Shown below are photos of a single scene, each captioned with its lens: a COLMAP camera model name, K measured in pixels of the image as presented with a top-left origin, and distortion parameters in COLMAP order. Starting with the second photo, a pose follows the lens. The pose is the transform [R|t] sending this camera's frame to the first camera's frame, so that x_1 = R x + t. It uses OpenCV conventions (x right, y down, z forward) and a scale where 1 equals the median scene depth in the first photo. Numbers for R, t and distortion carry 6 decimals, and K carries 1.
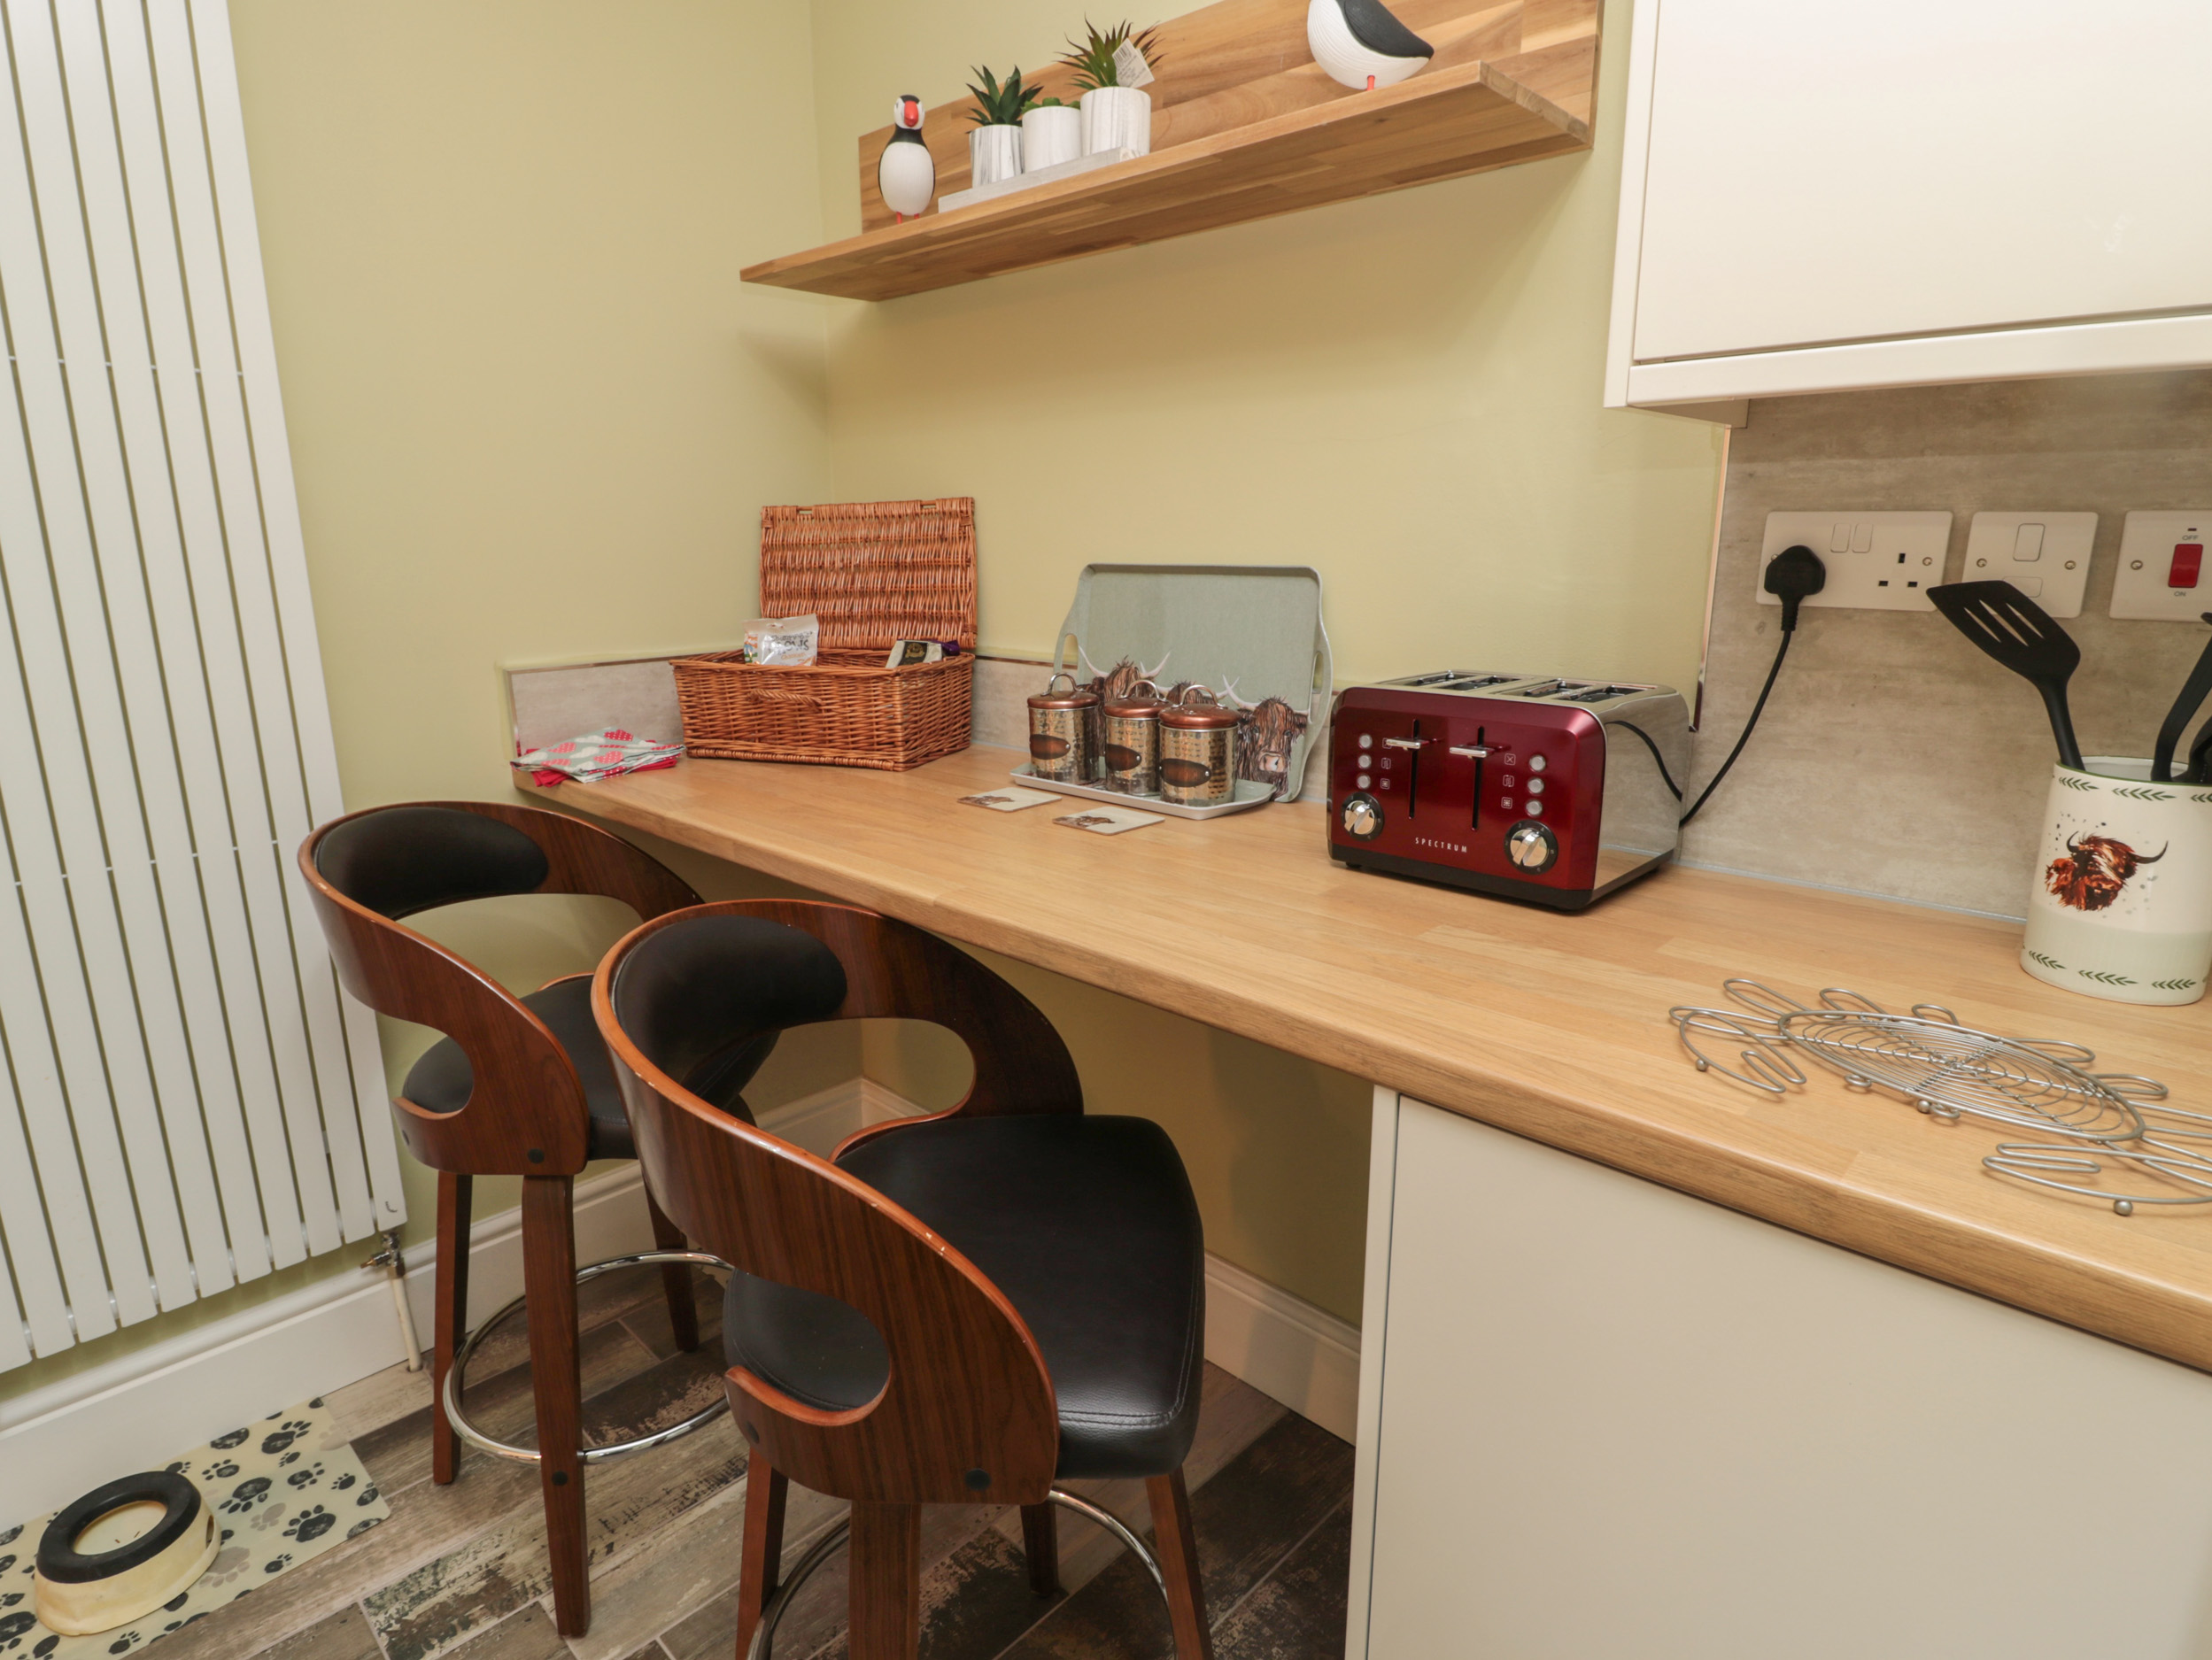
lens RADIAL K [[1174.0, 0, 1105.9], [0, 1174.0, 824.5], [0, 0, 1]] dist [-0.003001, -0.011860]
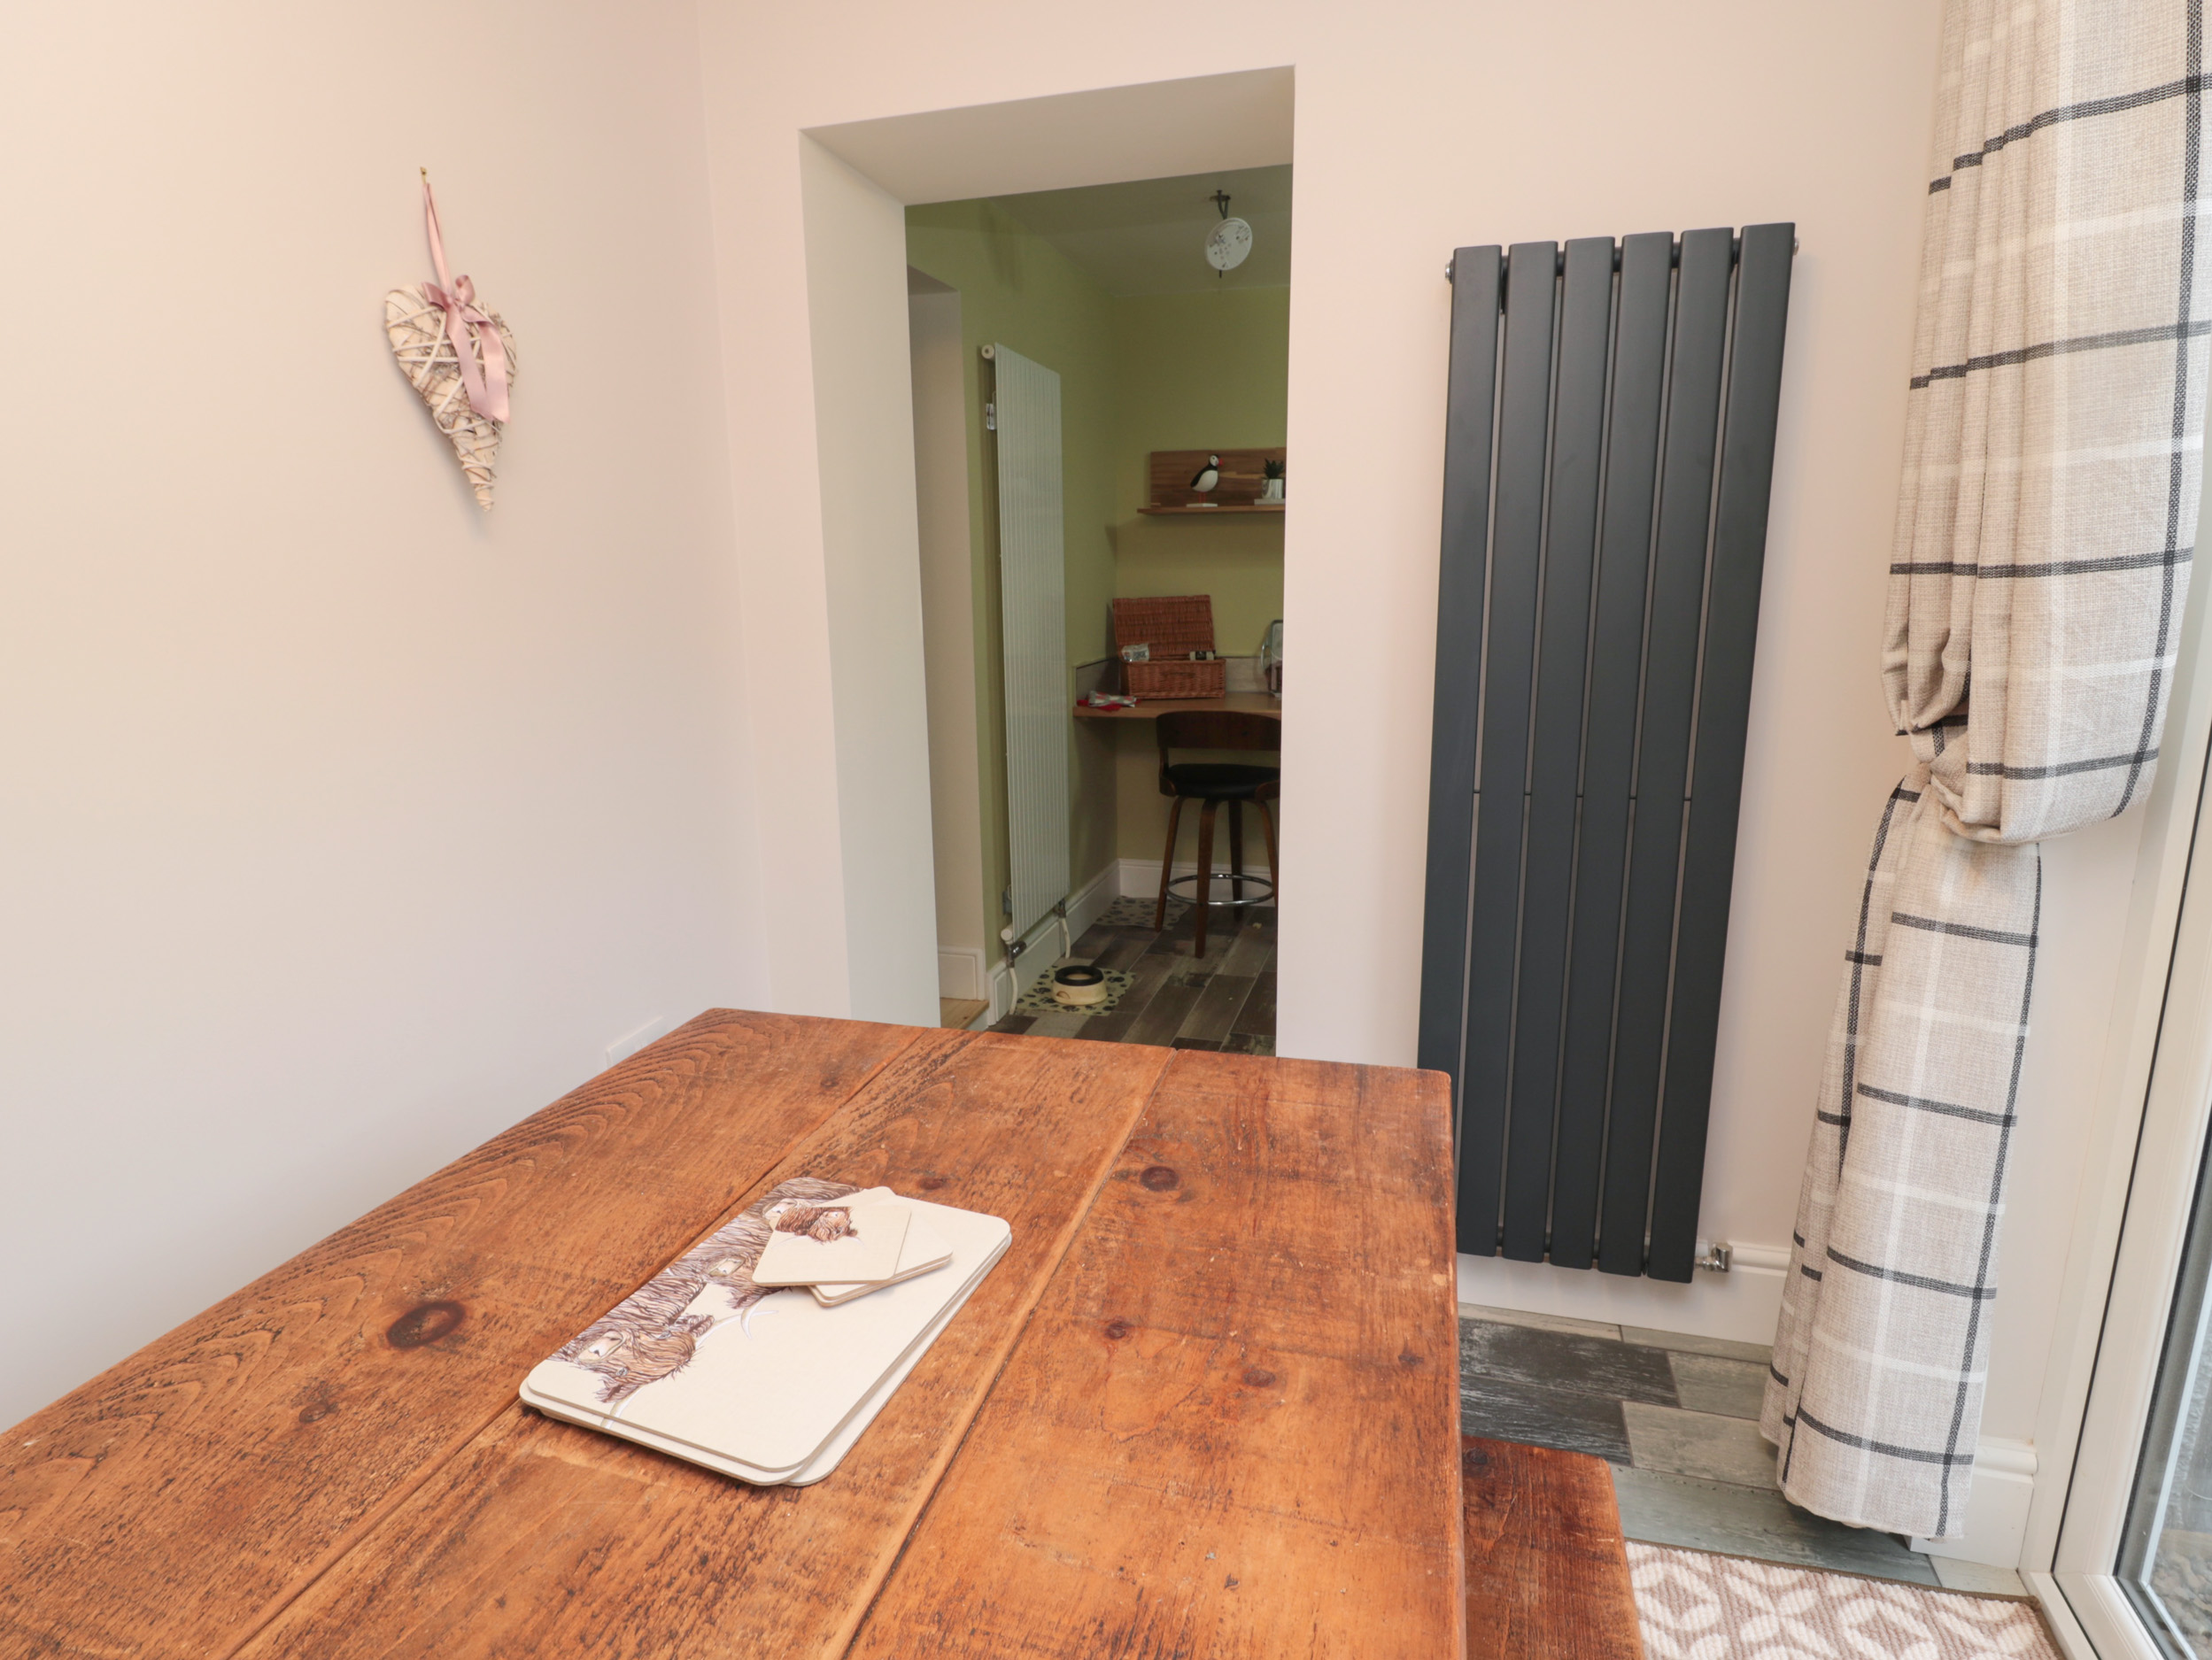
lens RADIAL K [[1174.0, 0, 1127.4], [0, 1174.0, 825.7], [0, 0, 1]] dist [-0.003001, -0.011860]
pose [[0.872245, -0.102035, 0.478307, -1.835401], [0.116620, 0.993176, -0.000799, 0.241966], [-0.474961, 0.056477, 0.878192, -1.358745]]
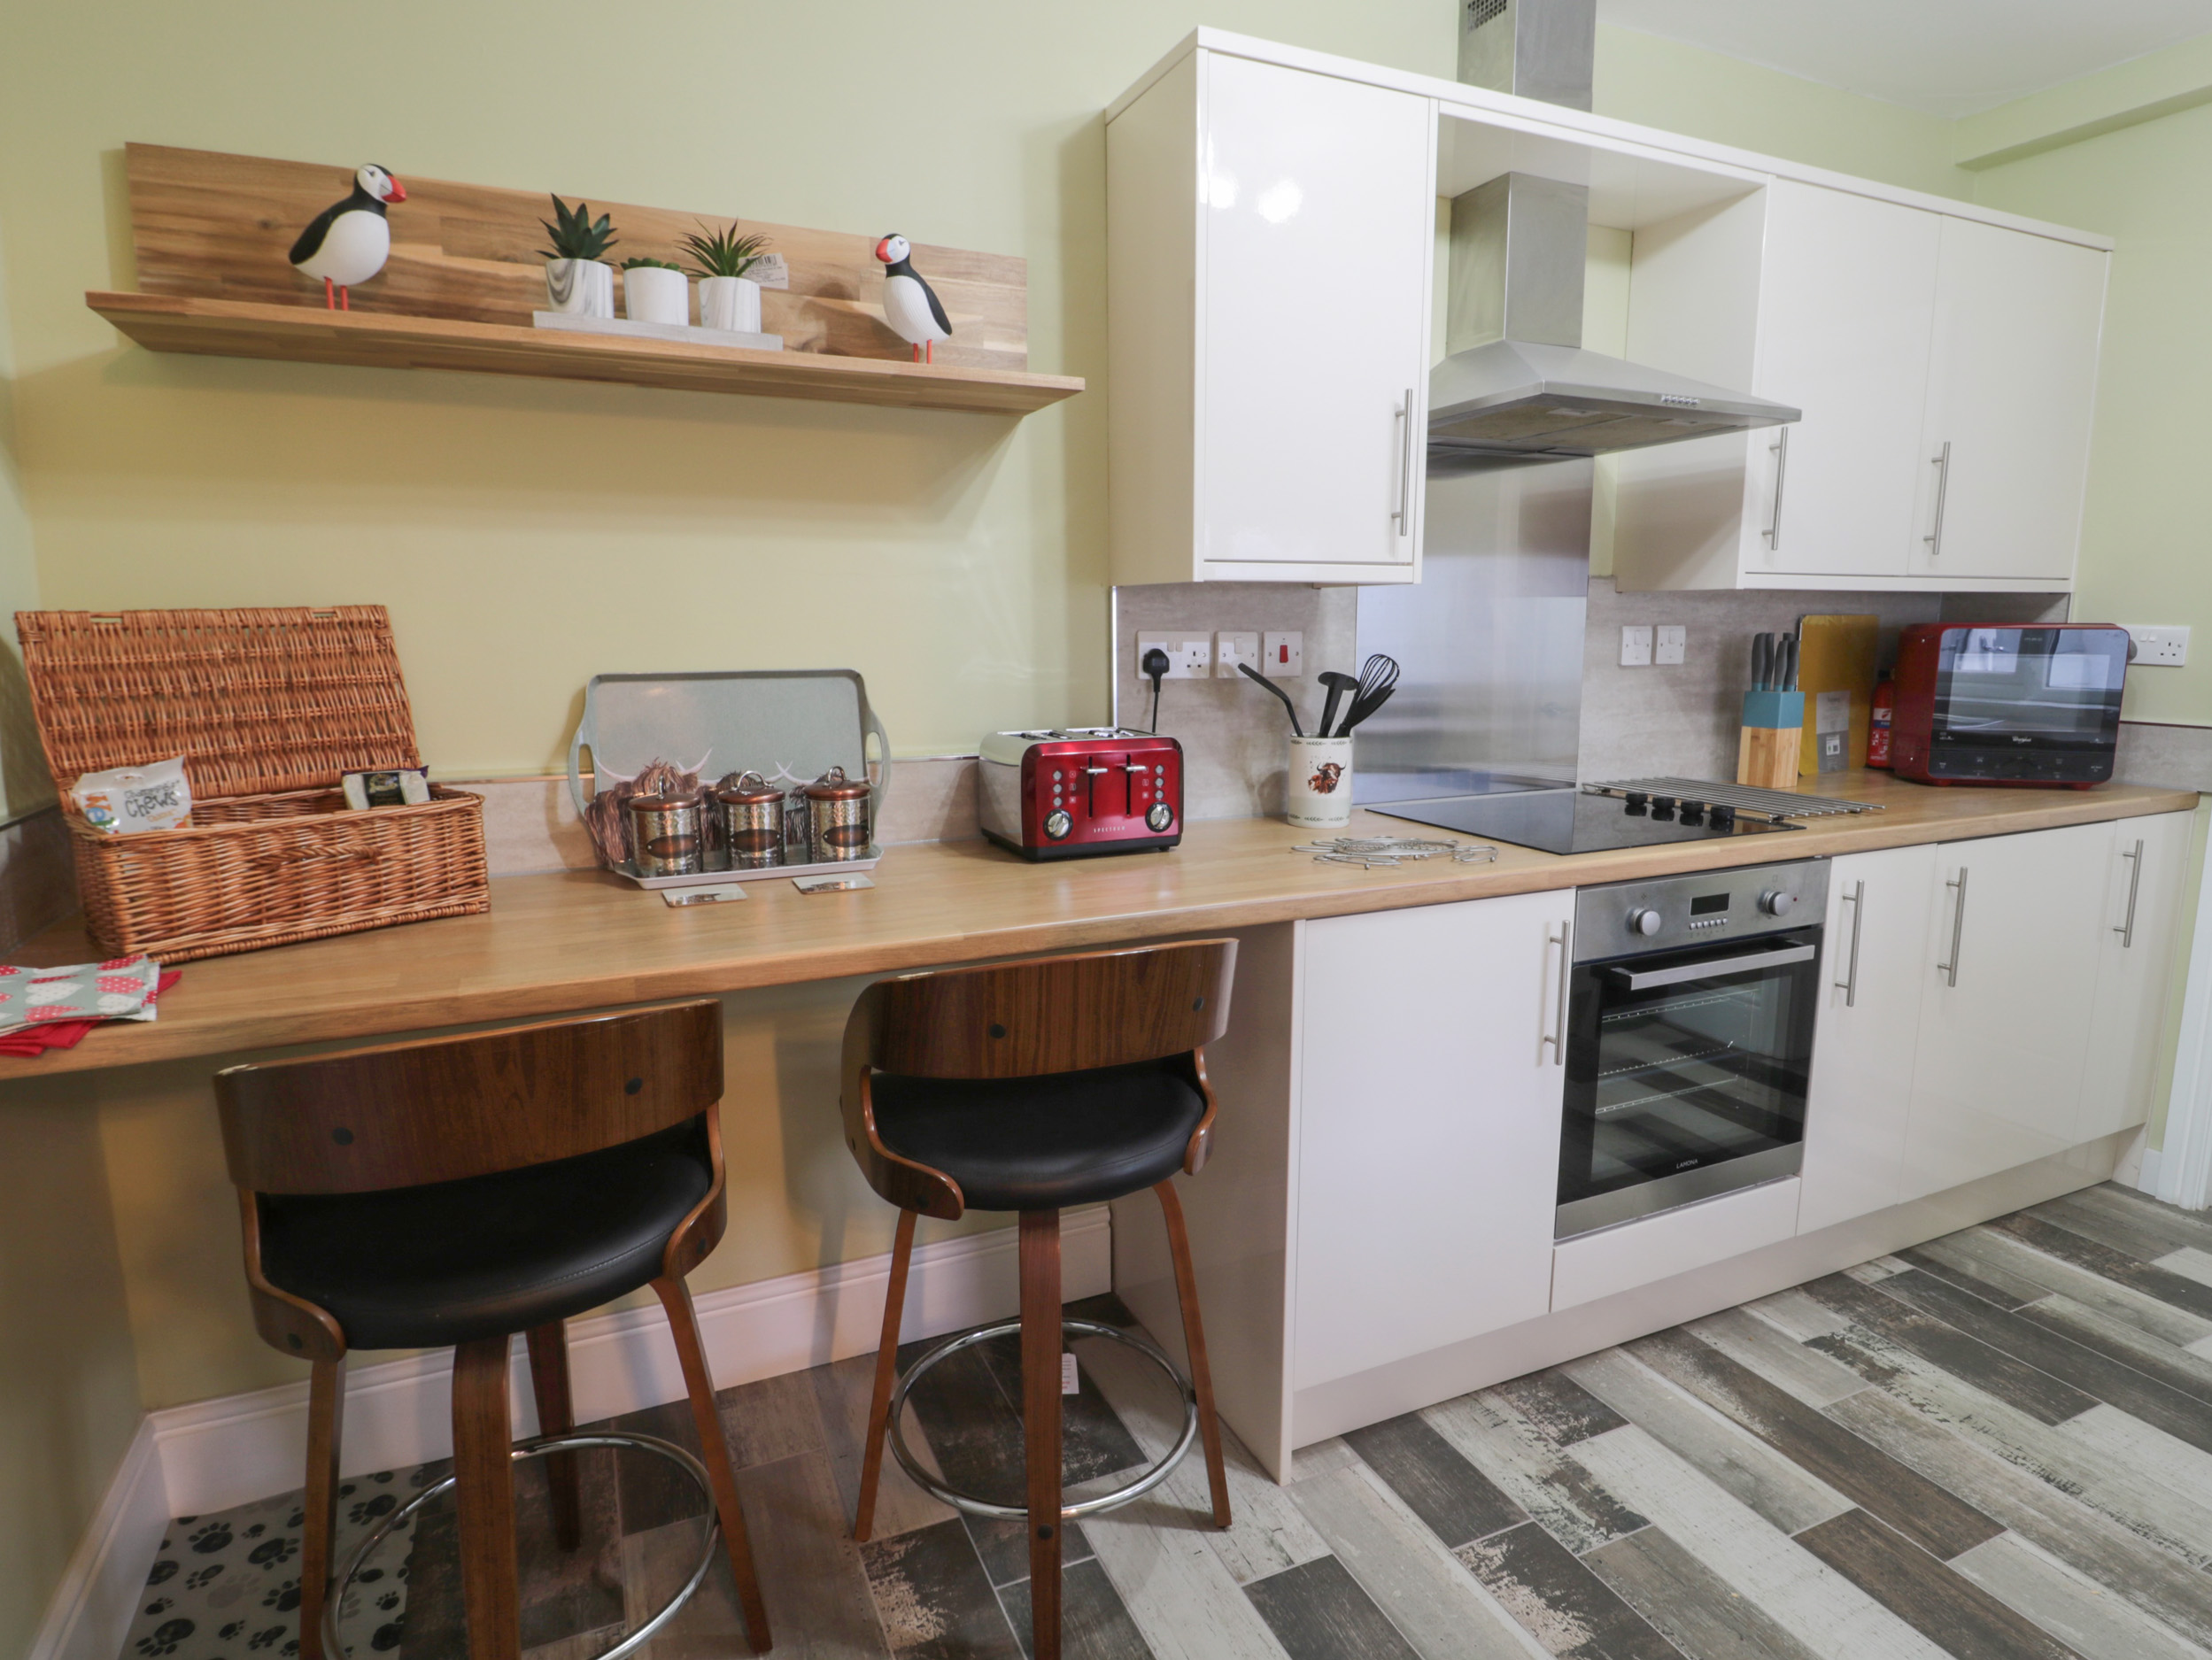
lens RADIAL K [[1216.9, 0, 1087.2], [0, 1216.9, 812.0], [0, 0, 1]] dist [-0.010737, -0.007849]
pose [[0.380604, -0.140106, 0.914063, -0.898886], [0.219401, 0.973914, 0.057924, -0.078319], [-0.898334, 0.178500, 0.401415, 0.229183]]
